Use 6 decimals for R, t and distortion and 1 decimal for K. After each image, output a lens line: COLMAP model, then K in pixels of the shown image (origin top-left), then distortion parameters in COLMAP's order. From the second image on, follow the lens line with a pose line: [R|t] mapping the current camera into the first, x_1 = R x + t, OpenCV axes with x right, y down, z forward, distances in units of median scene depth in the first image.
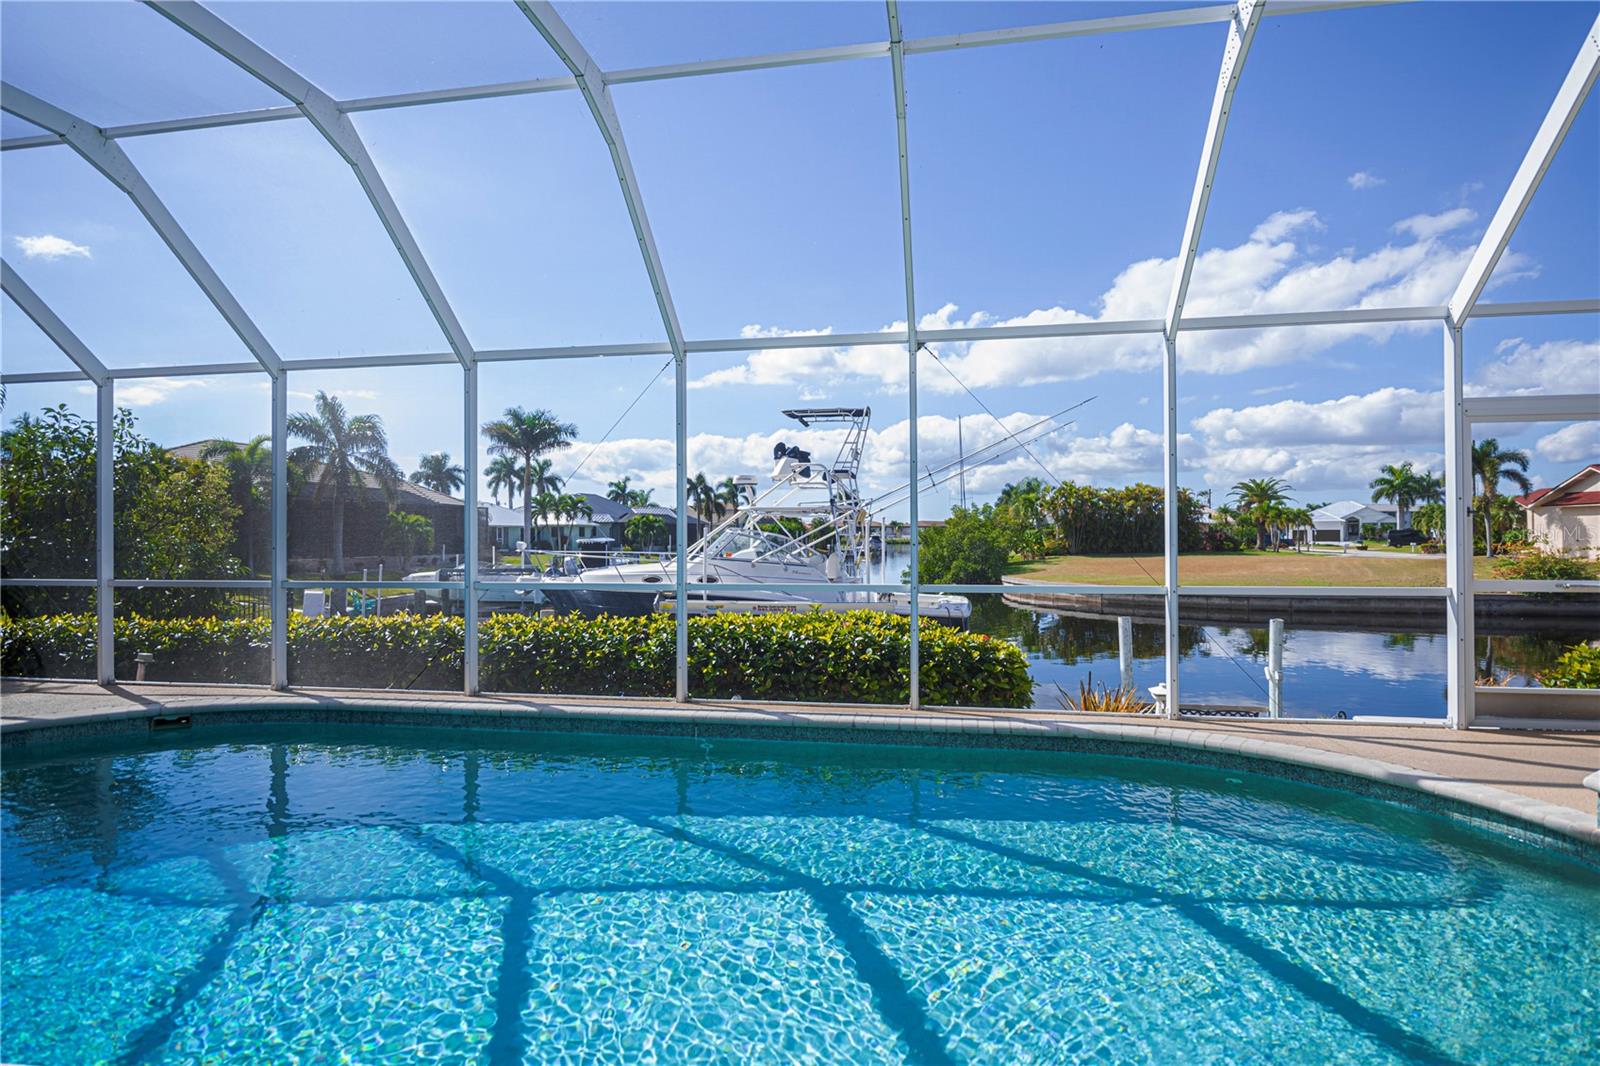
lens RADIAL K [[805.9, 0, 803.6], [0, 805.9, 529.1], [0, 0, 1]] dist [-0.001853, 0.000474]
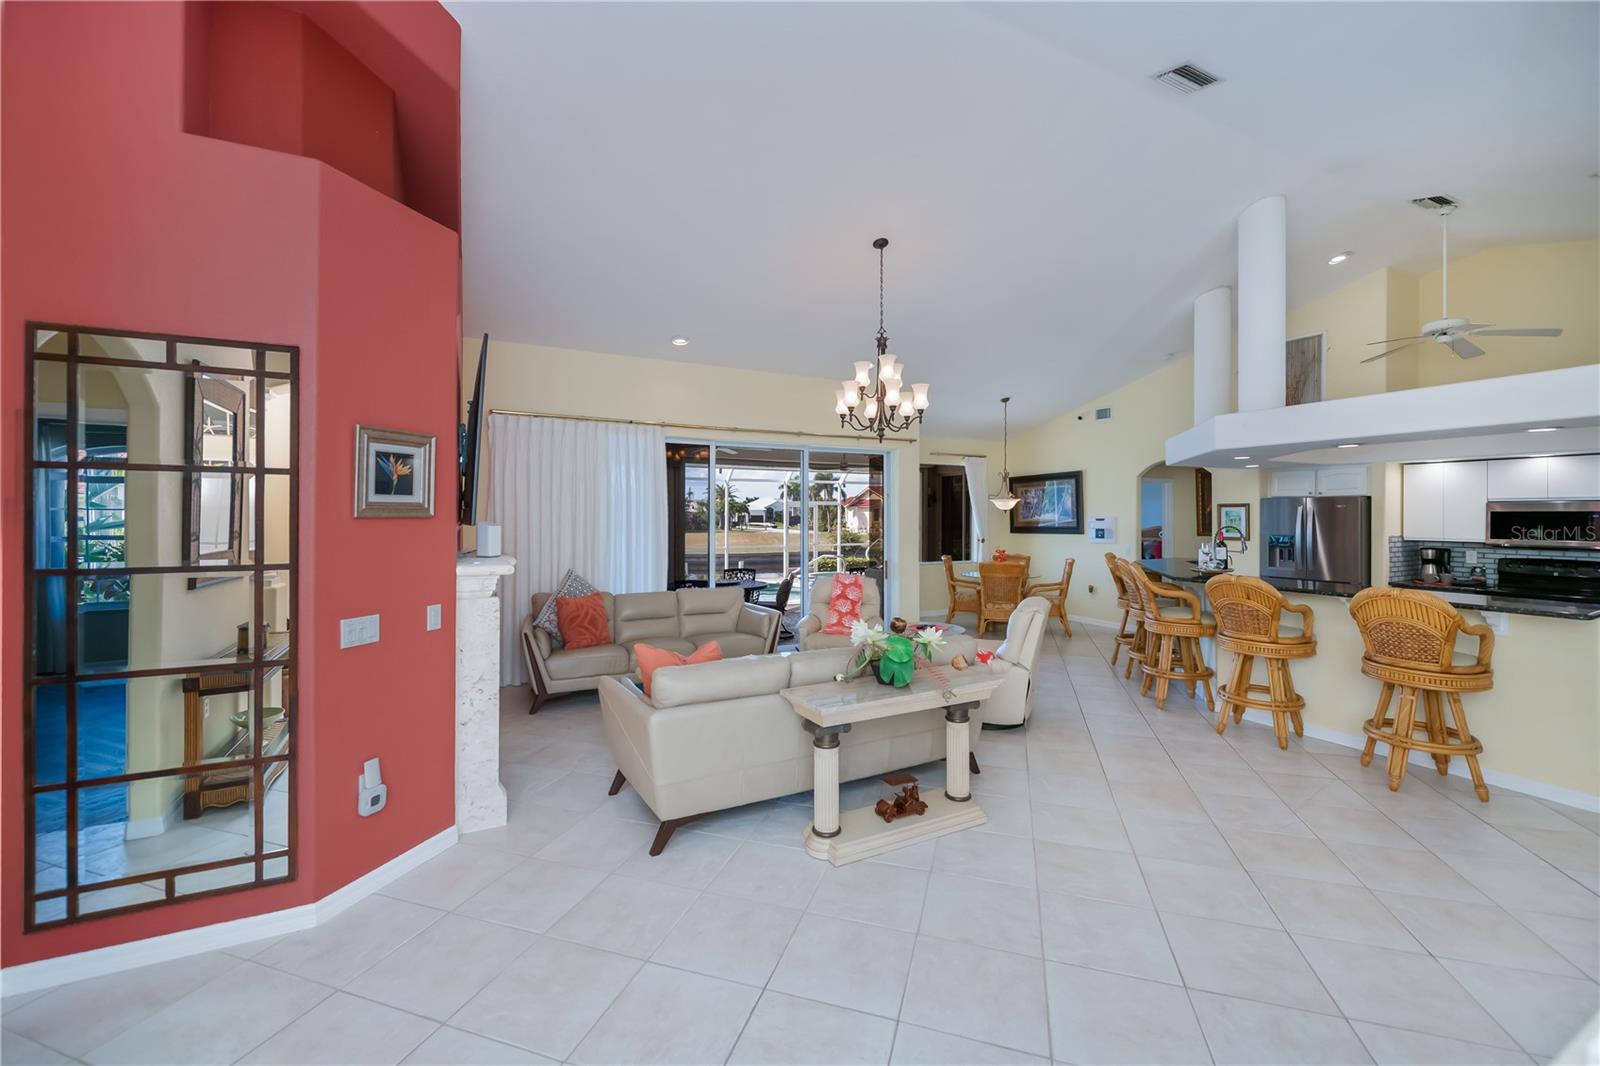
lens RADIAL K [[636.5, 0, 803.4], [0, 636.5, 518.0], [0, 0, 1]] dist [0.000905, -0.000123]
pose [[0.795542, 0.002624, 0.605893, -0.078355], [-0.008339, 0.999943, 0.006619, -0.006368], [-0.605841, -0.010318, 0.795519, -0.115738]]
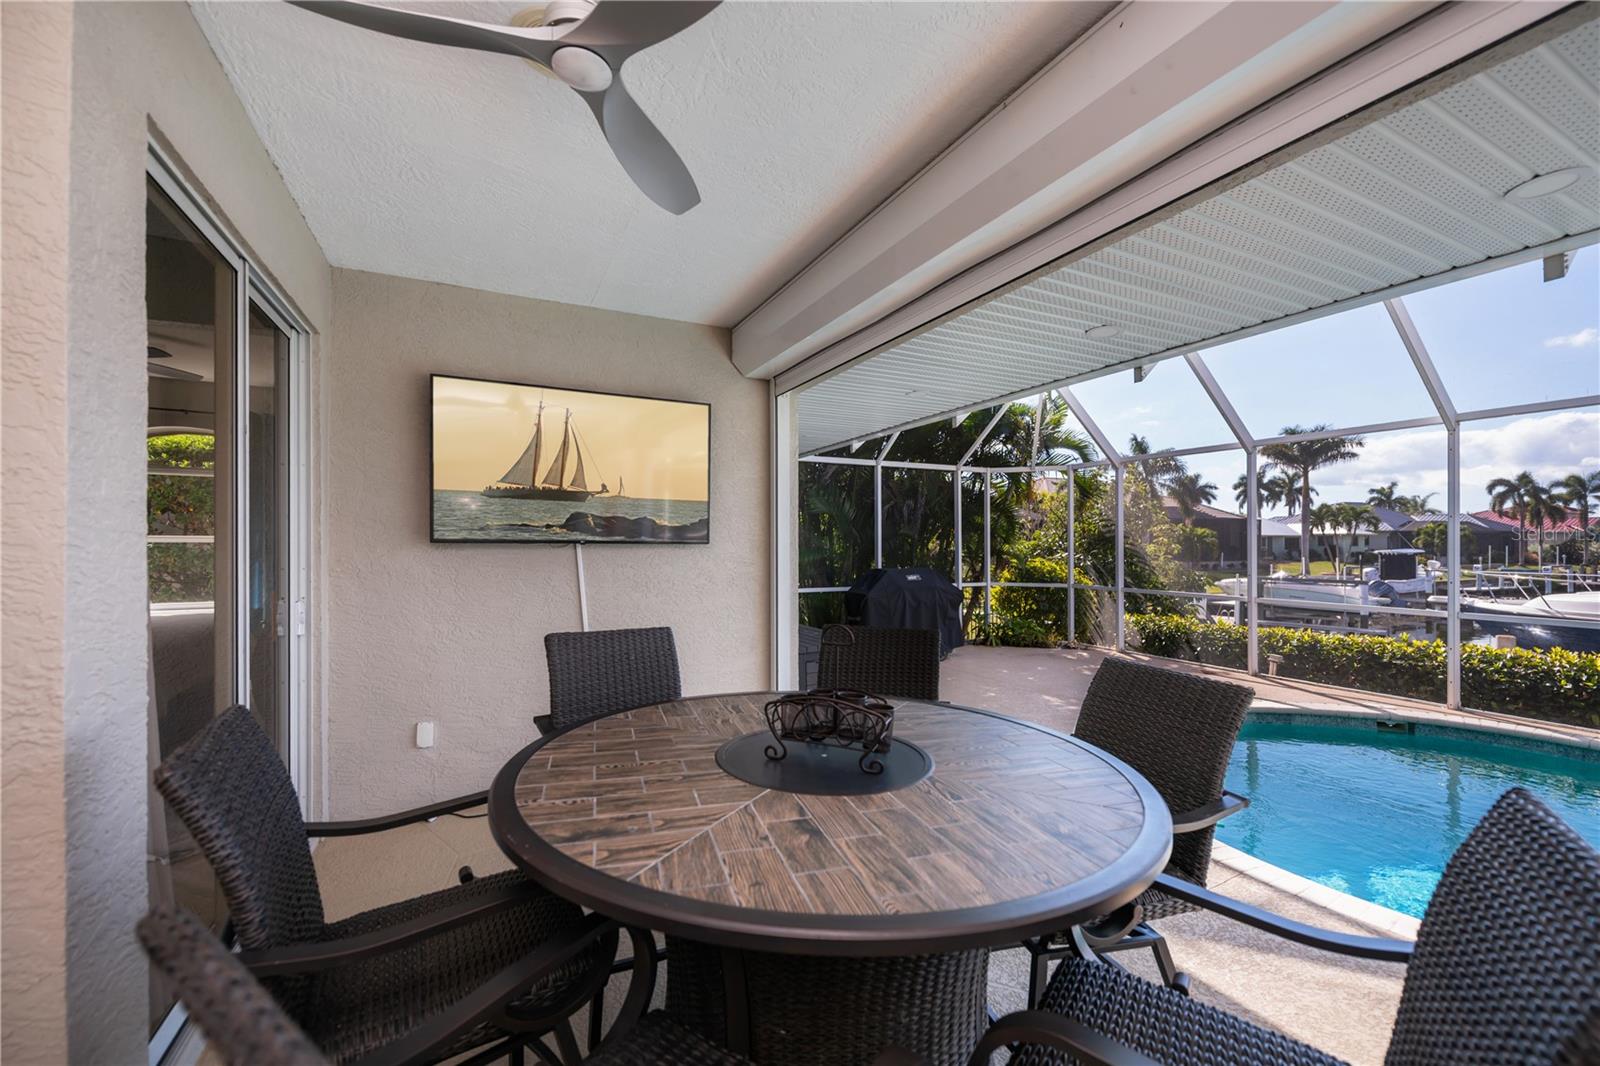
lens RADIAL K [[642.1, 0, 800.0], [0, 642.1, 533.0], [0, 0, 1]] dist [-0.007019, 0.000066]
pose [[0.583548, -0.006210, -0.812055, -0.039503], [0.001838, 0.999978, -0.006327, -0.003369], [0.812076, 0.002200, 0.583547, -0.020908]]
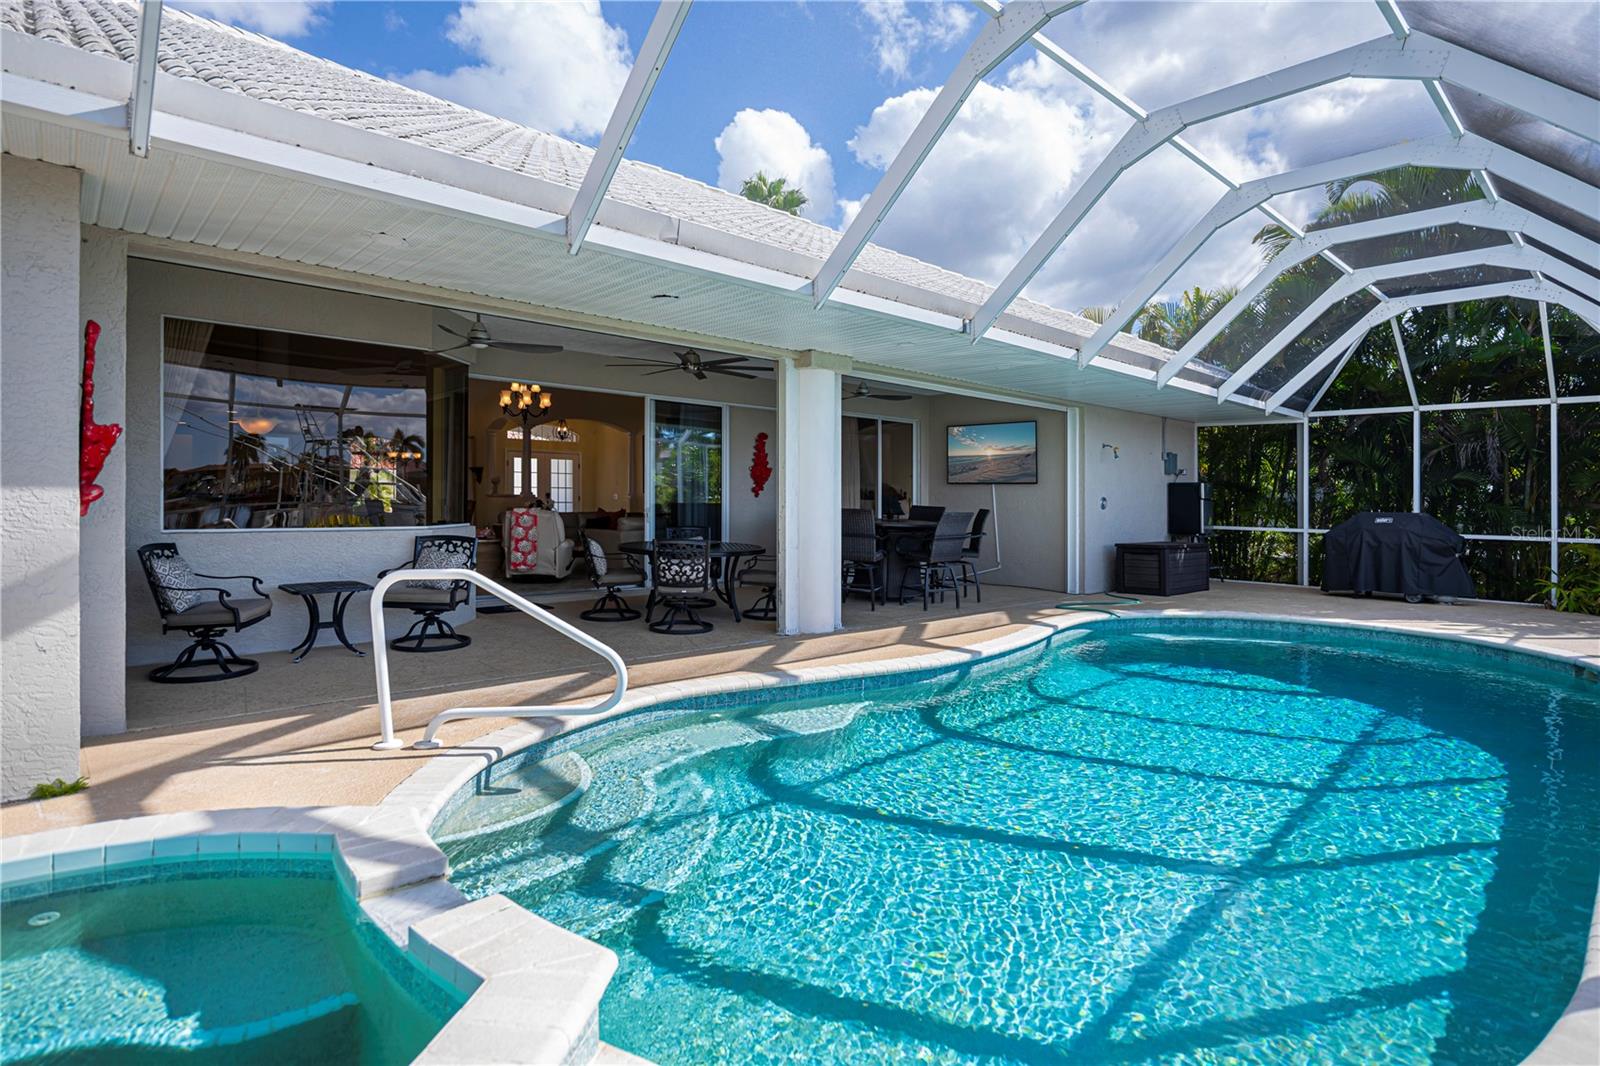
lens RADIAL K [[811.1, 0, 804.3], [0, 811.1, 496.9], [0, 0, 1]] dist [-0.001174, -0.000039]
pose [[-0.583812, -0.004258, -0.811878, 0.056239], [-0.004988, 0.999986, -0.001658, -0.000055], [0.811874, 0.003081, -0.583825, 0.054617]]
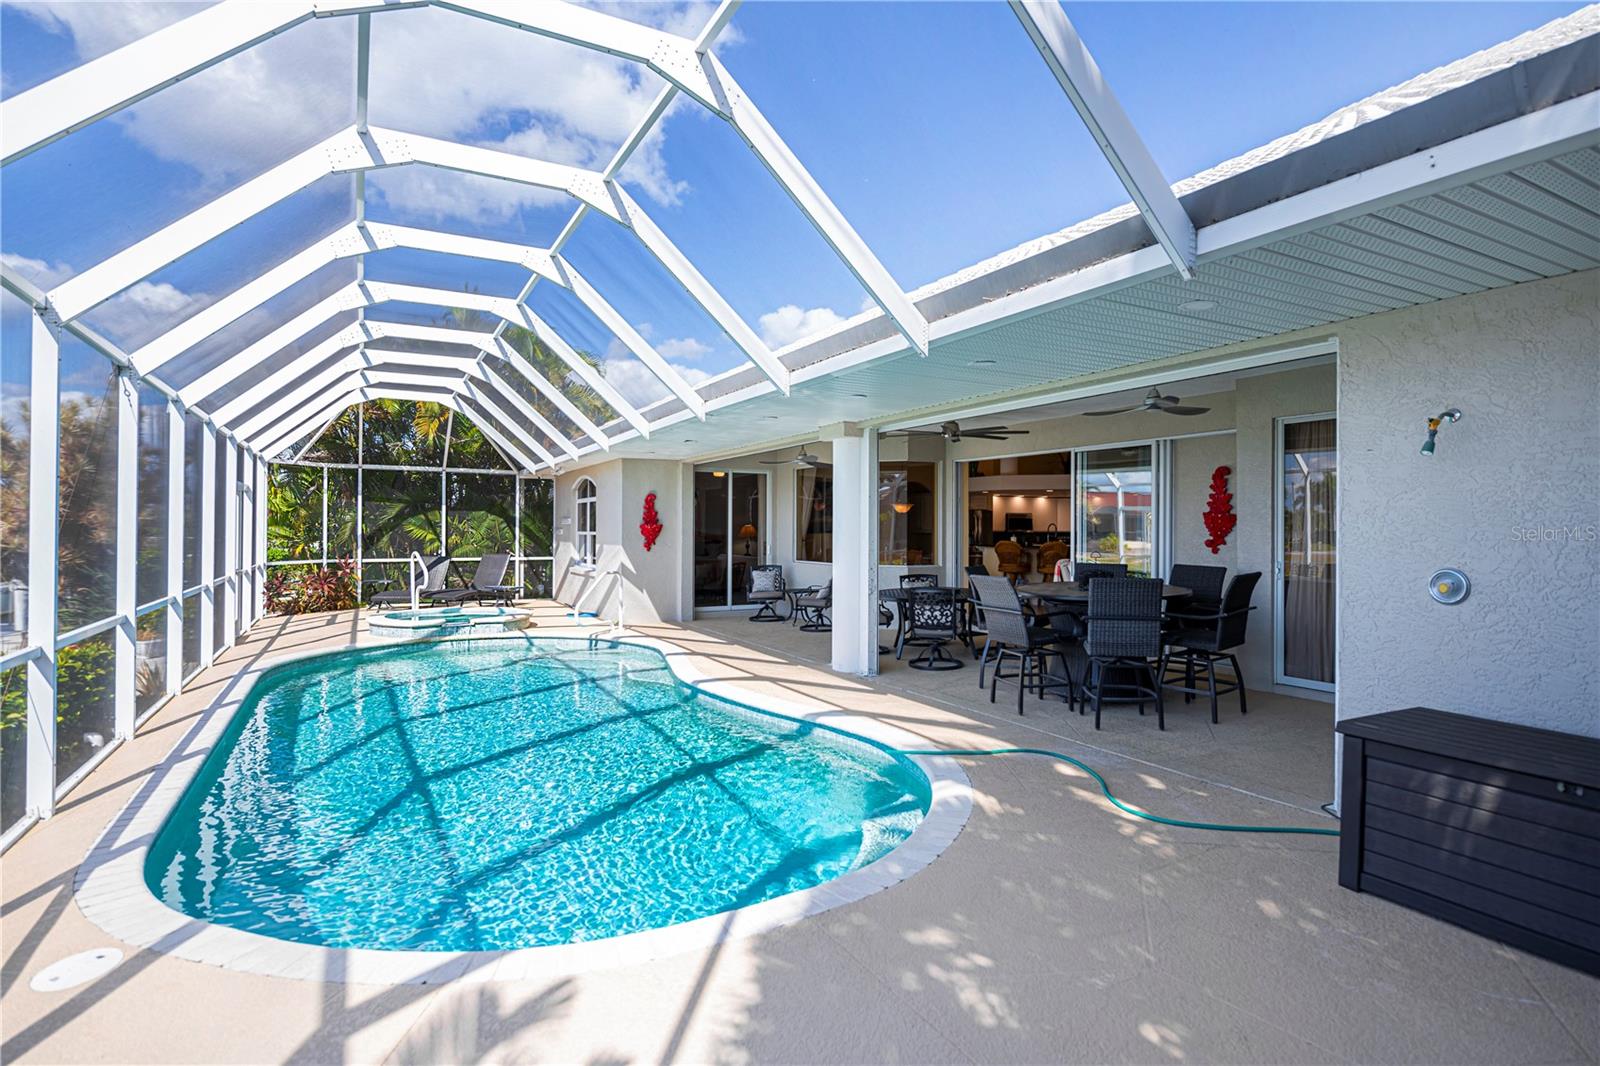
lens RADIAL K [[794.4, 0, 794.6], [0, 794.4, 526.8], [0, 0, 1]] dist [-0.000326, 0.000208]
pose [[-0.616283, 0.004499, 0.787512, -0.104255], [-0.006835, 0.999915, -0.011062, -0.002249], [-0.787495, -0.012200, -0.616200, 0.073373]]
